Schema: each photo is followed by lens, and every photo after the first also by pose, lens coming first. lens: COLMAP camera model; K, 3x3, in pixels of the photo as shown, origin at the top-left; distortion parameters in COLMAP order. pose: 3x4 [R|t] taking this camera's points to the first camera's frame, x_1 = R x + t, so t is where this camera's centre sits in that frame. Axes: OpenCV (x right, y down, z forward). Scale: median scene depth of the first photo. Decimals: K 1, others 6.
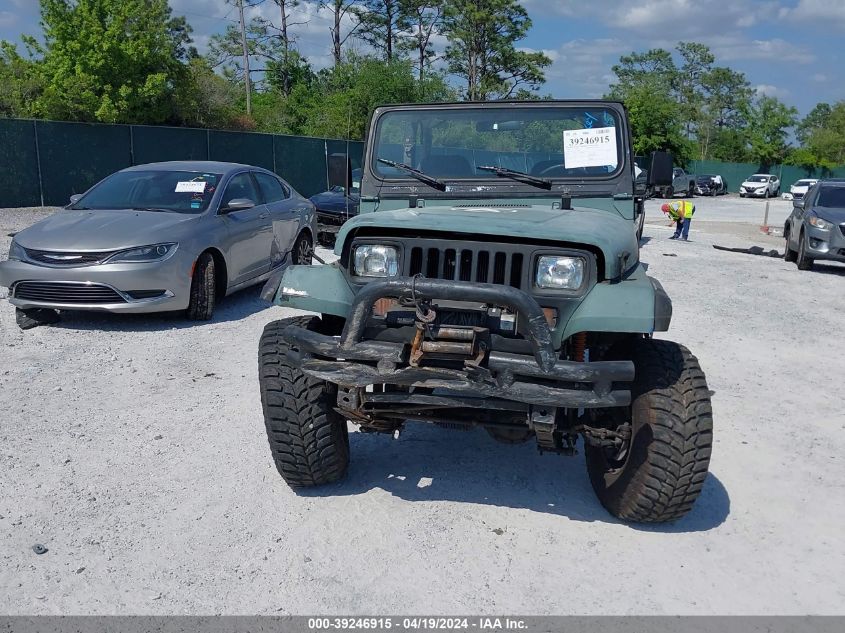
lens RADIAL K [[877.9, 0, 420.3], [0, 877.9, 328.0], [0, 0, 1]] dist [-0.002667, 0.004182]
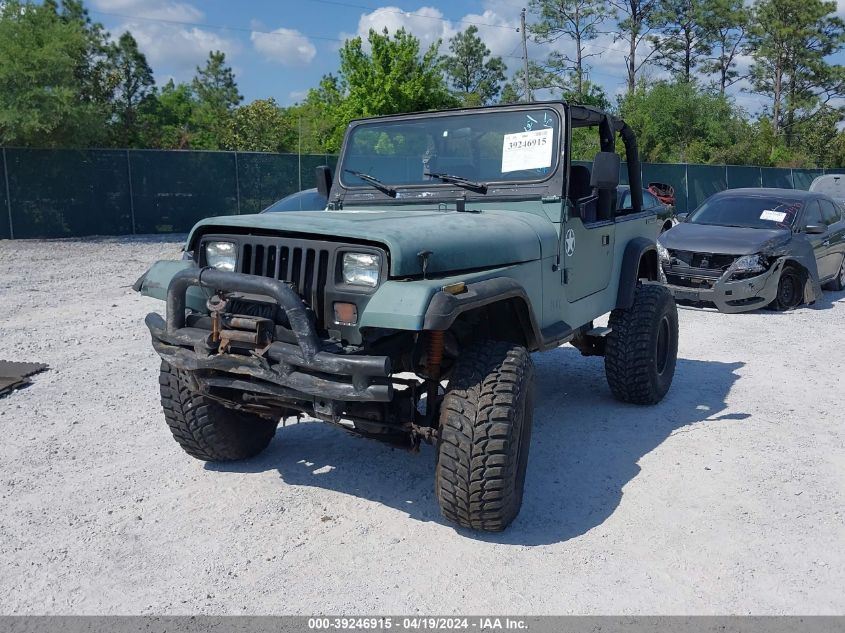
lens RADIAL K [[826.8, 0, 422.5], [0, 826.8, 316.5], [0, 0, 1]] dist [-0.007153, 0.008855]
pose [[0.933036, 0.030339, -0.358502, 0.418702], [-0.041800, 0.998831, -0.024259, 0.009224], [0.357348, 0.037620, 0.933214, 0.092998]]
